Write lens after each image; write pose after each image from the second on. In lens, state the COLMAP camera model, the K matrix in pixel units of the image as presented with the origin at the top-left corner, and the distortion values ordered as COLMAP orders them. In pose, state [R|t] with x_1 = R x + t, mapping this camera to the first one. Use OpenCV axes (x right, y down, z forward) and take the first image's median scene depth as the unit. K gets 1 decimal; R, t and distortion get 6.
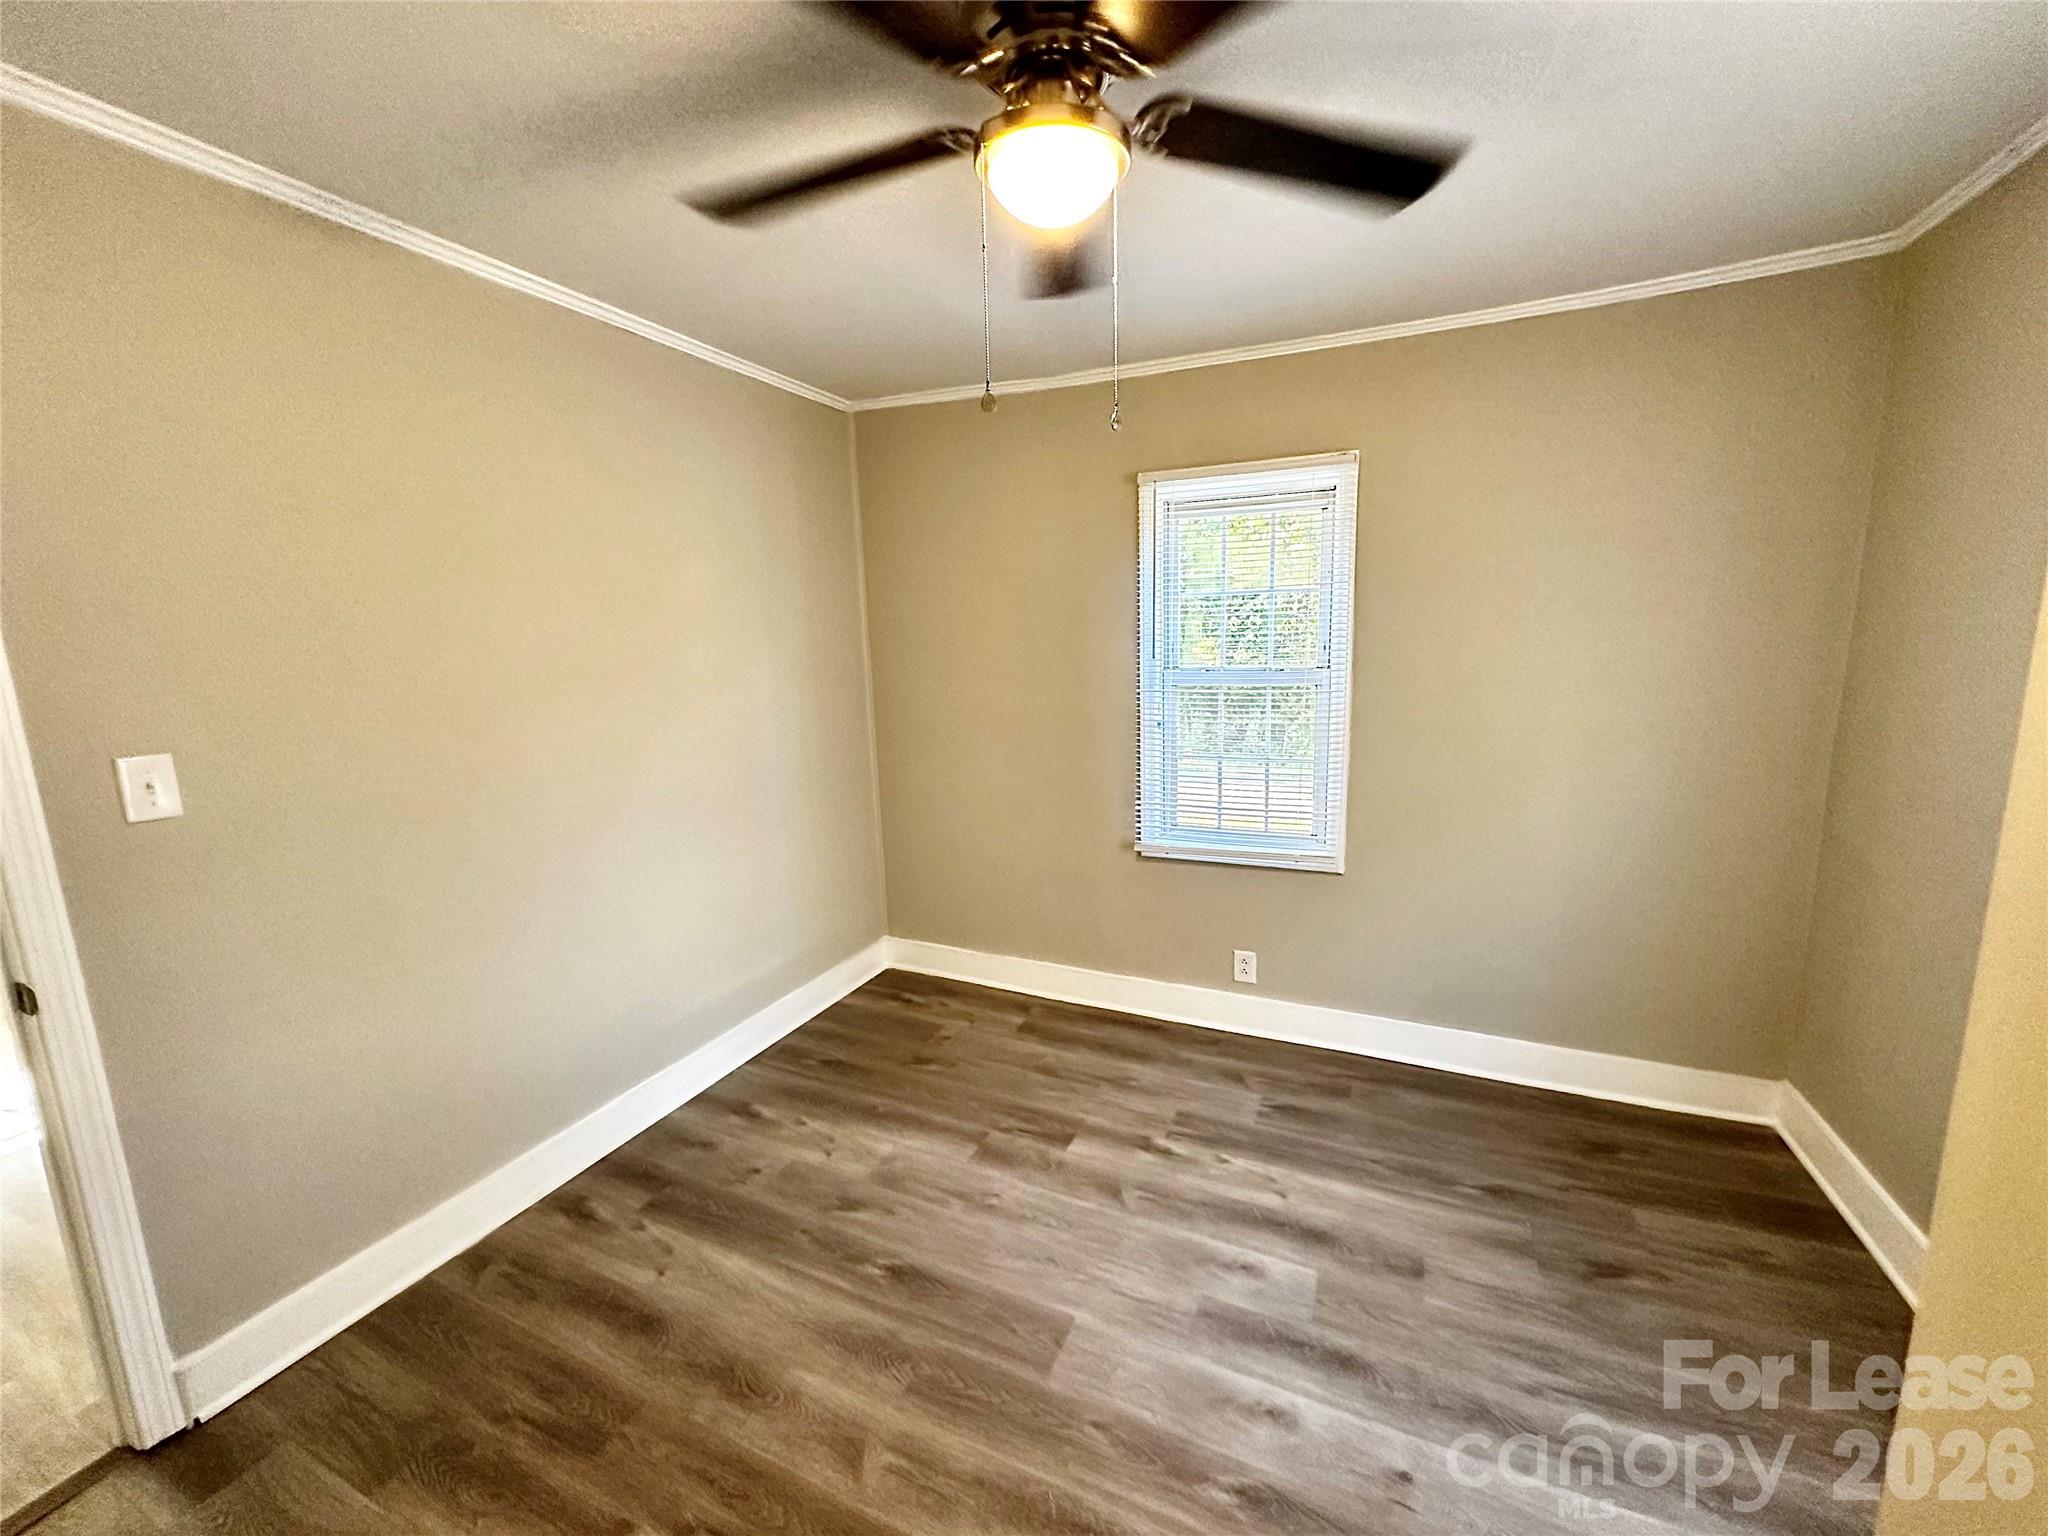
lens RADIAL K [[831.4, 0, 1029.2], [0, 831.4, 772.8], [0, 0, 1]] dist [0.016189, -0.000003]
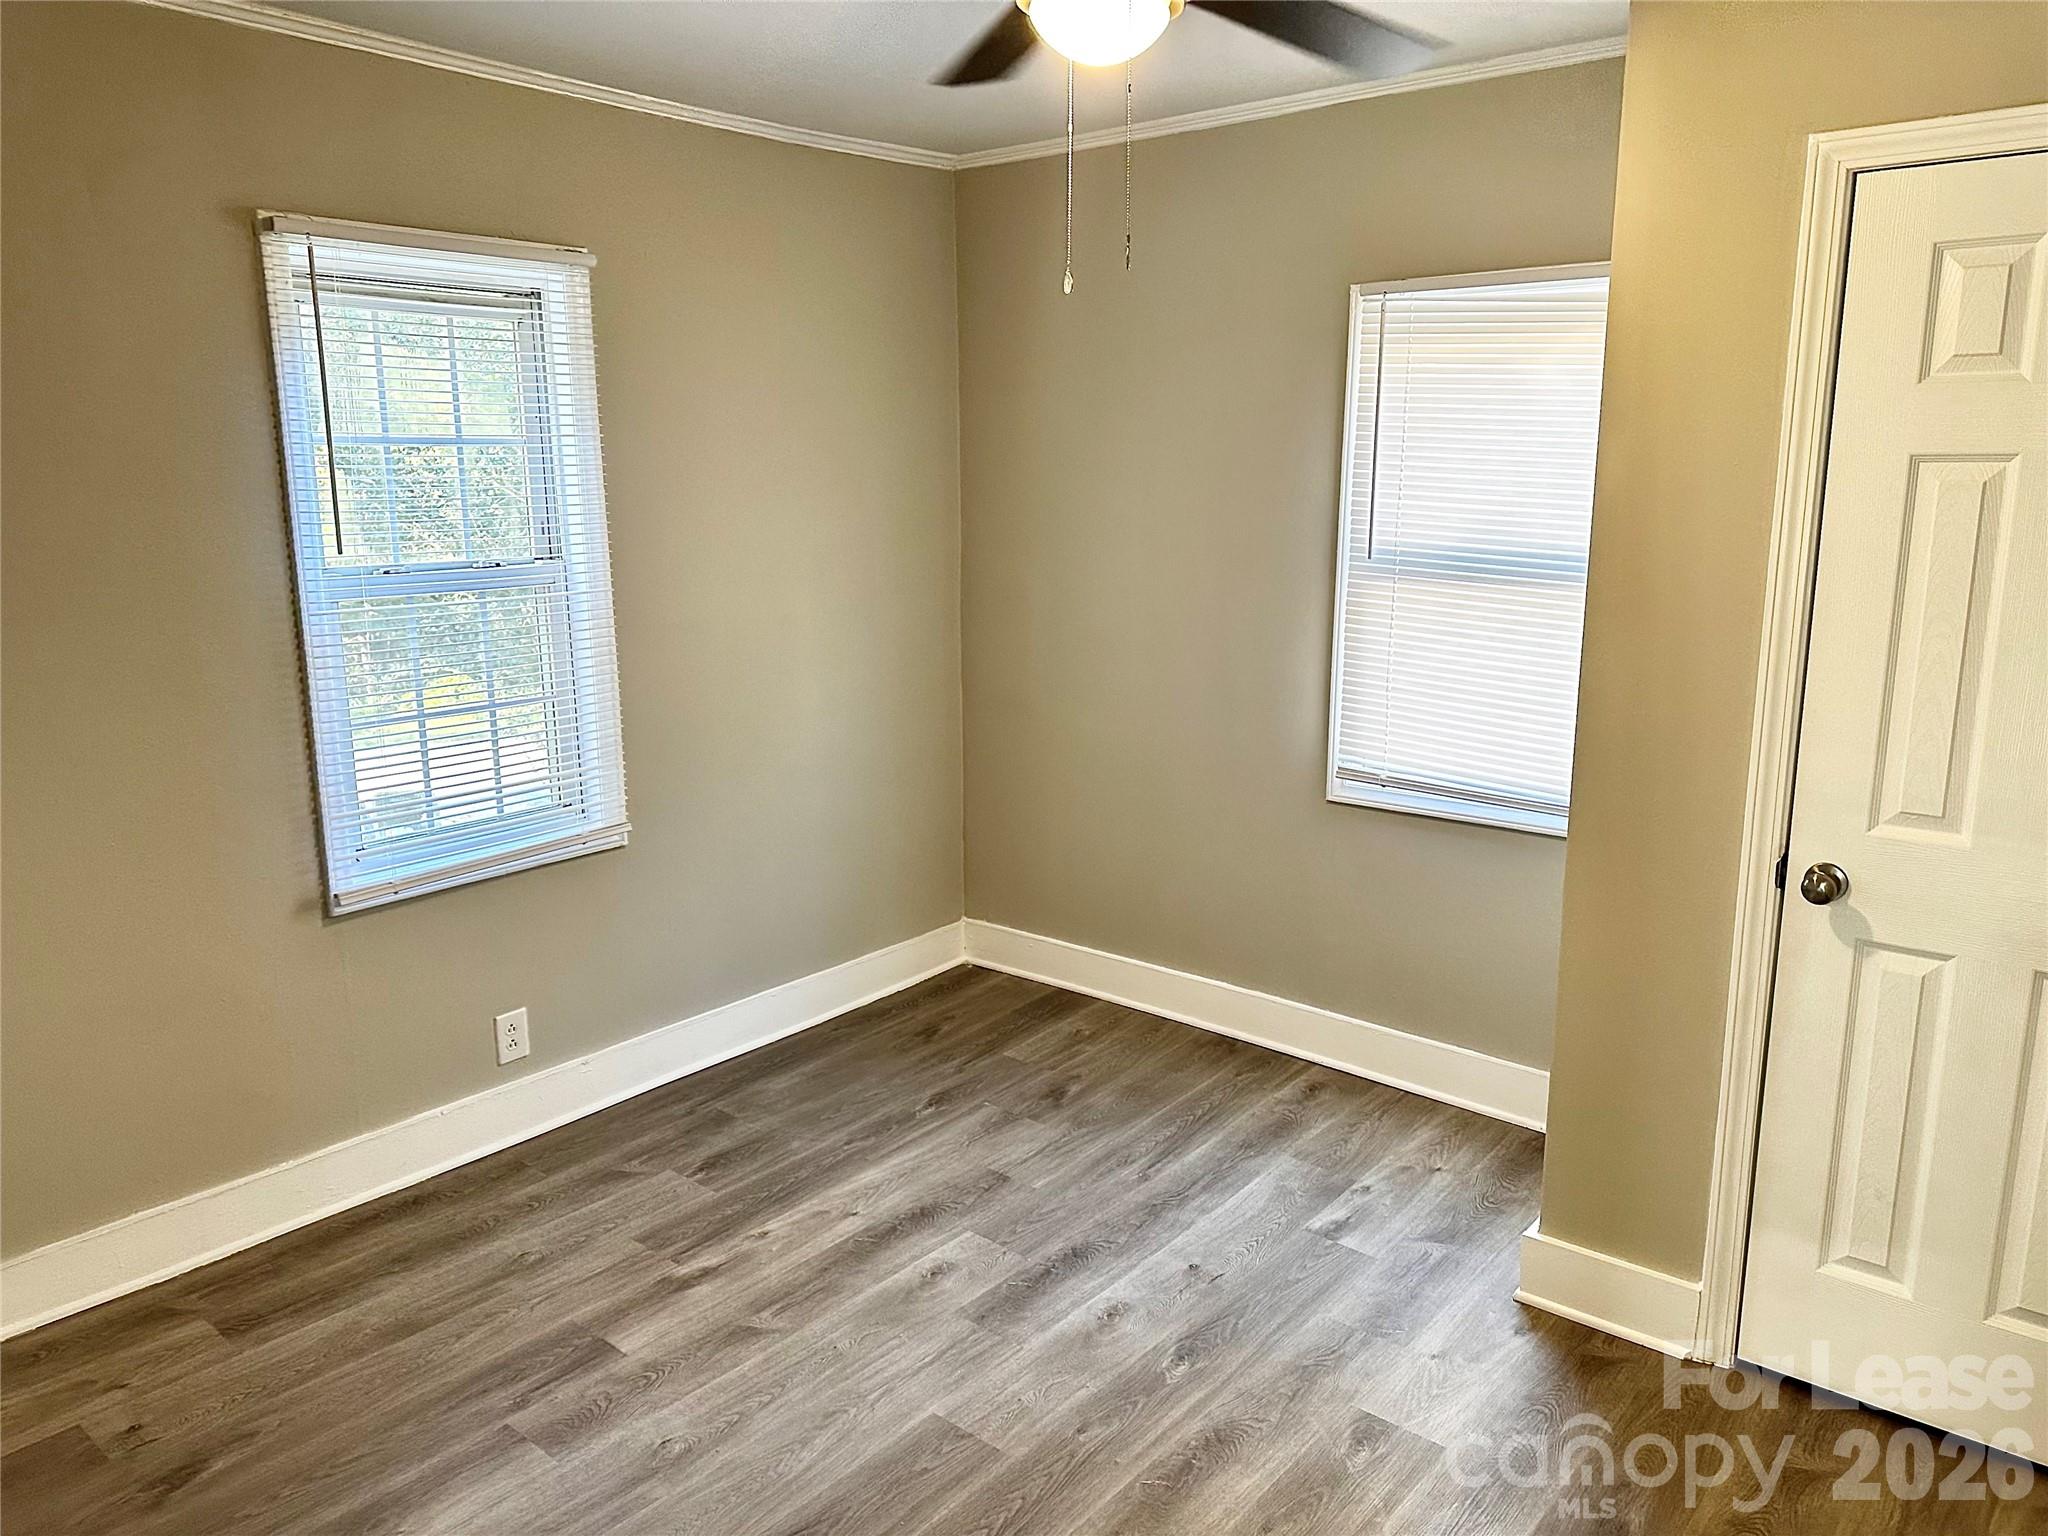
lens RADIAL K [[1438.6, 0, 1029.6], [0, 1438.6, 762.4], [0, 0, 1]] dist [0.132584, -0.151666]
pose [[0.267521, -0.175614, 0.947413, -0.940356], [0.163139, 0.977311, 0.135090, -0.081778], [-0.949641, 0.118421, 0.290101, 0.399785]]
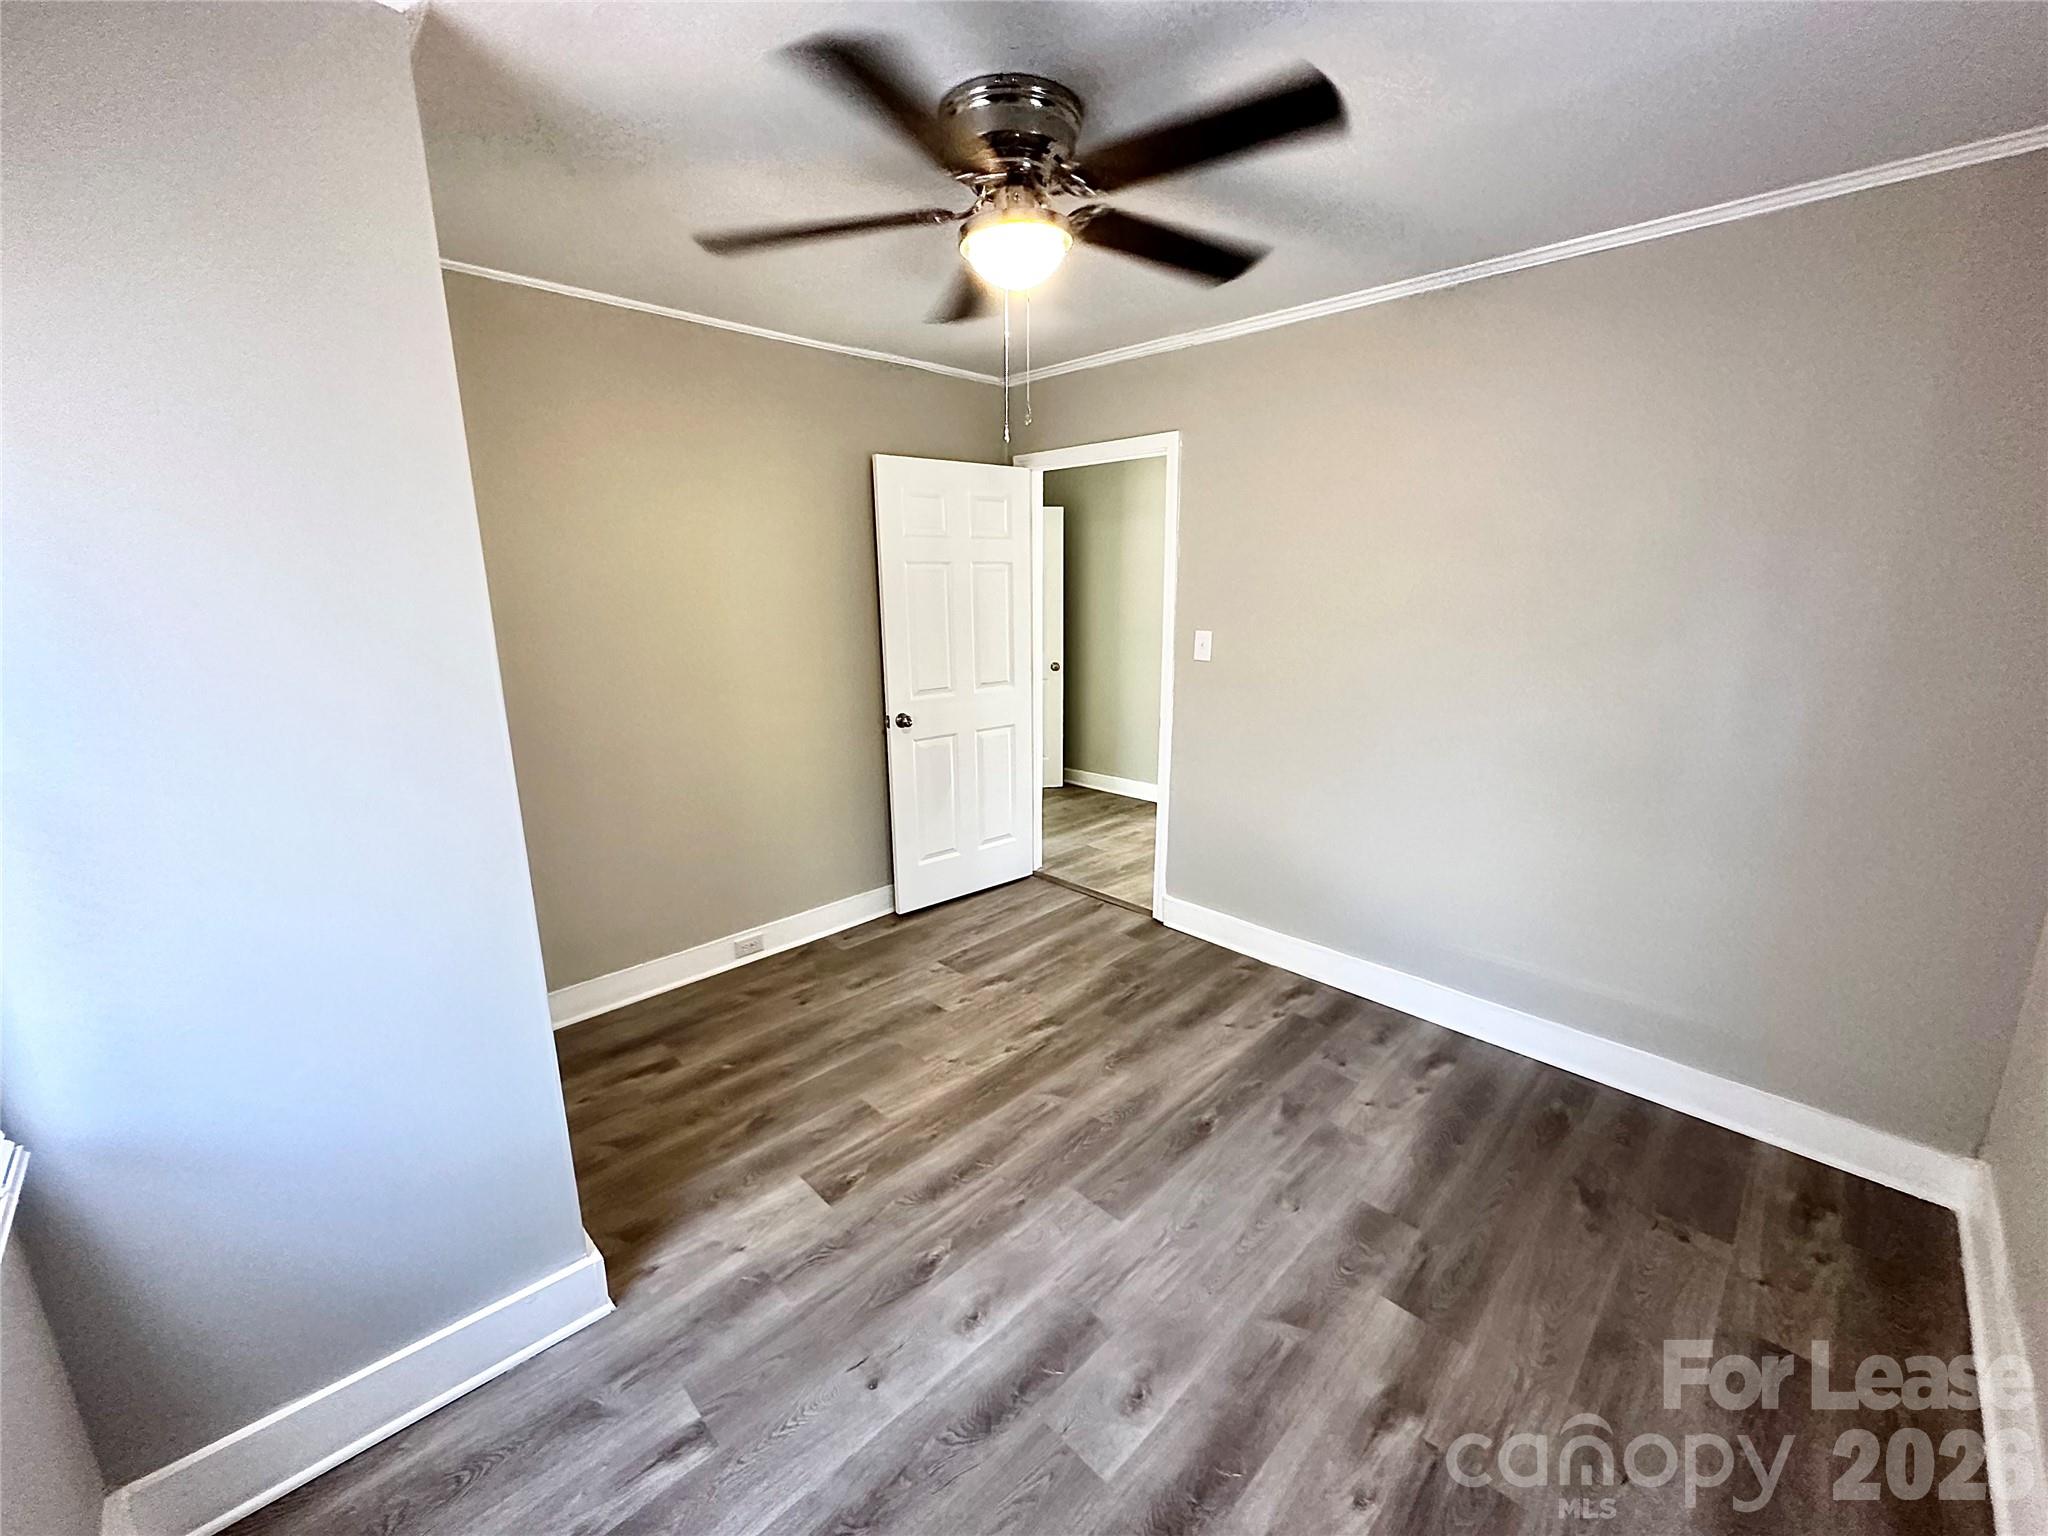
lens RADIAL K [[819.8, 0, 1024.0], [0, 819.8, 768.0], [0, 0, 1]] dist [0.004311, 0.000058]
pose [[-0.358932, 0.233027, -0.903806, 0.813944], [-0.153100, 0.940518, 0.303294, -0.189430], [0.920721, 0.247235, -0.301906, 0.922020]]
